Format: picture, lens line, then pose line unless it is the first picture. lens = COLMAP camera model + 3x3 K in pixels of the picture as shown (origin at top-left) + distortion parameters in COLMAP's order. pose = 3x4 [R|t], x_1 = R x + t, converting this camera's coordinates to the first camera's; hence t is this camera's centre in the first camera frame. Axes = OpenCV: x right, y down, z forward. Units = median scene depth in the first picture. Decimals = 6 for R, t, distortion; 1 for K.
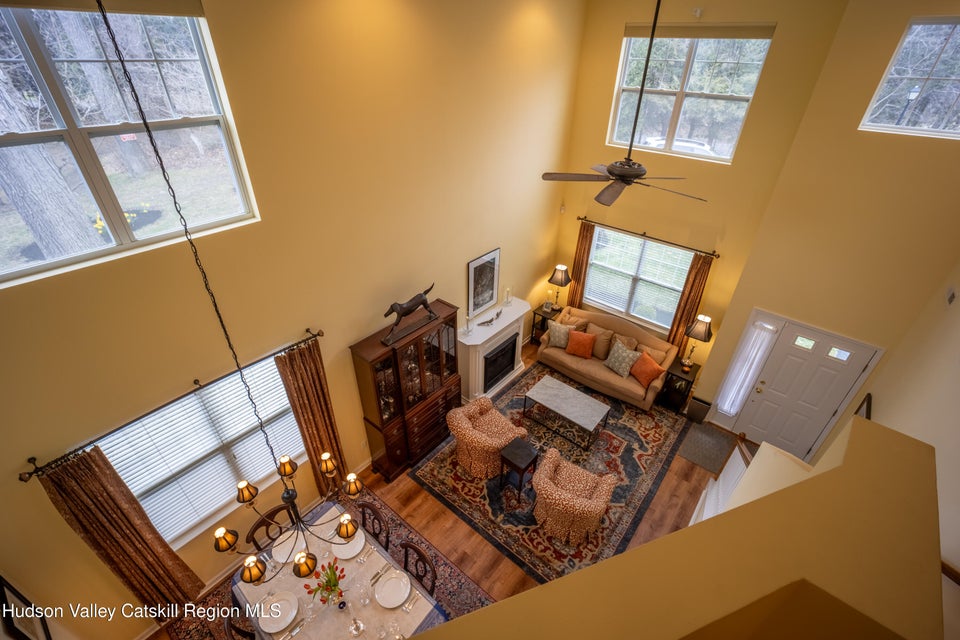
lens RADIAL K [[413.5, 0, 480.0], [0, 413.5, 320.0], [0, 0, 1]] dist [-0.003402, 0.000360]
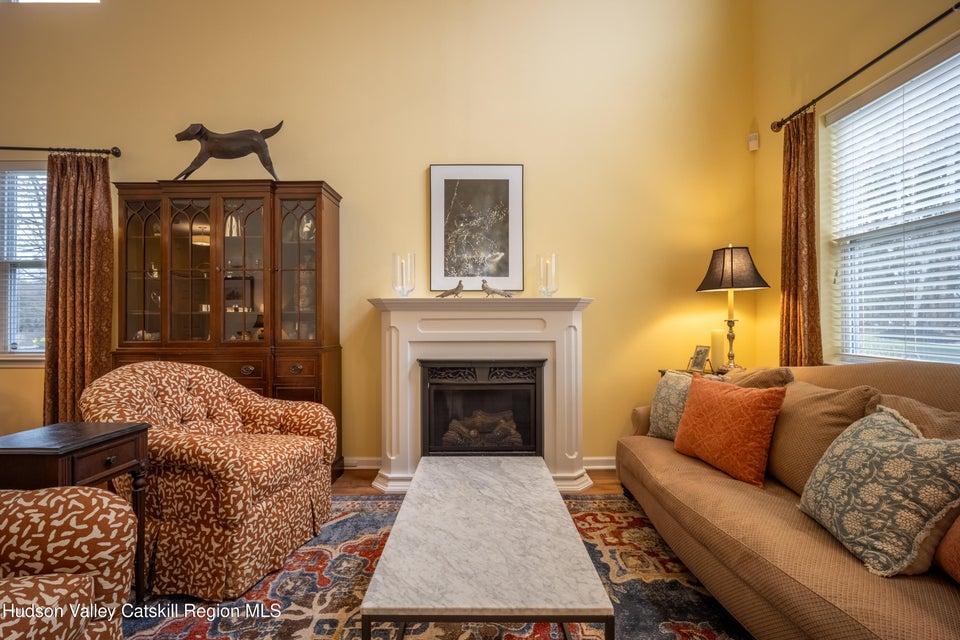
lens RADIAL K [[418.1, 0, 482.6], [0, 418.1, 319.7], [0, 0, 1]] dist [-0.014156, 0.004149]
pose [[0.644682, -0.021931, -0.764136, 0.412570], [-0.407768, 0.835642, -0.368006, 0.197702], [0.646615, 0.548837, 0.529780, 0.821906]]
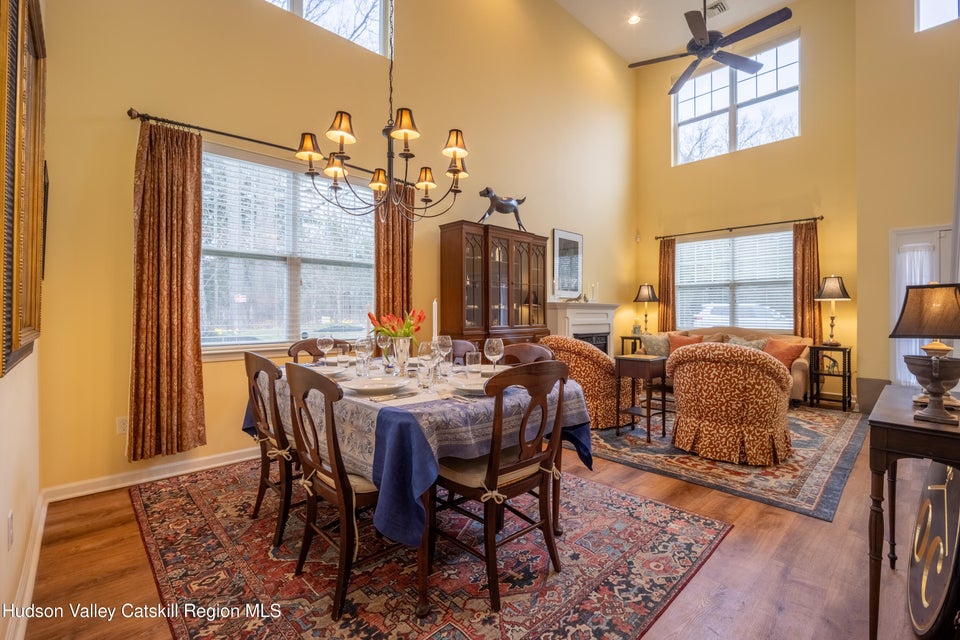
lens RADIAL K [[419.5, 0, 479.8], [0, 419.5, 311.9], [0, 0, 1]] dist [-0.003798, -0.000064]
pose [[0.993393, -0.013833, -0.113923, -0.088511], [-0.051293, 0.834509, -0.548602, 0.566806], [0.102659, 0.550821, 0.828286, 0.238918]]
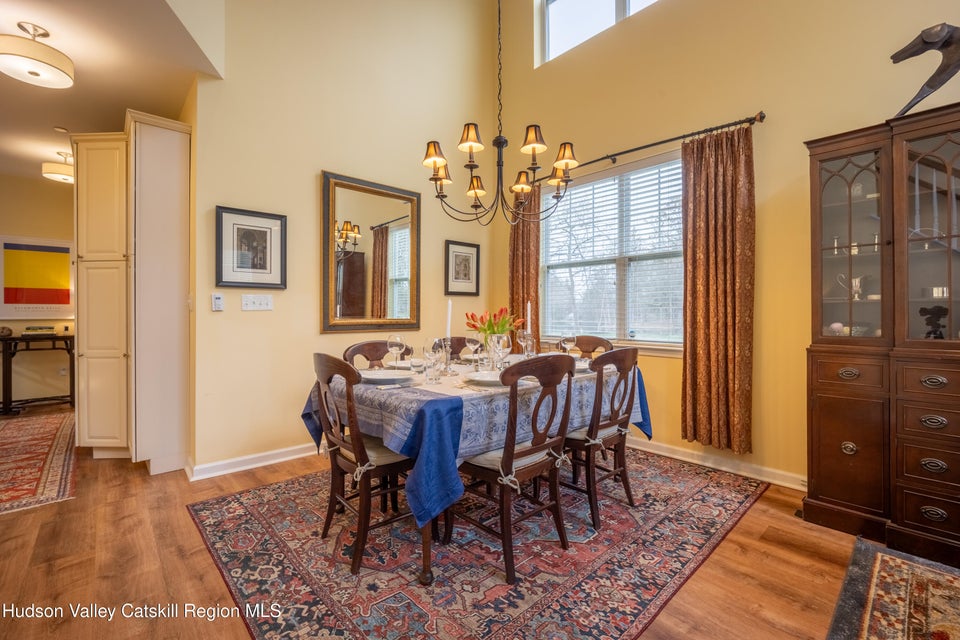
lens RADIAL K [[415.6, 0, 482.1], [0, 415.6, 314.2], [0, 0, 1]] dist [-0.013410, 0.003411]
pose [[-0.126430, -0.011196, -0.991912, 0.210162], [-0.543338, 0.837381, 0.059803, 0.335187], [0.829939, 0.546504, -0.111953, 0.603234]]
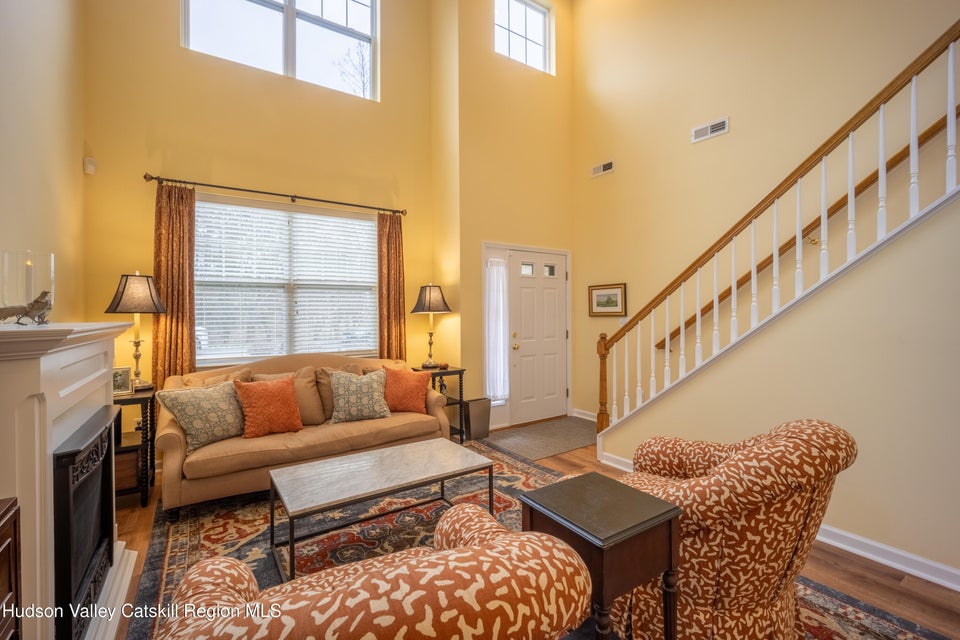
lens RADIAL K [[419.5, 0, 479.8], [0, 419.5, 311.9], [0, 0, 1]] dist [-0.003798, -0.000064]
pose [[0.284844, -0.019539, 0.958375, -0.137157], [0.535735, 0.832316, -0.142259, 0.182298], [-0.794891, 0.553956, 0.247548, 0.767522]]
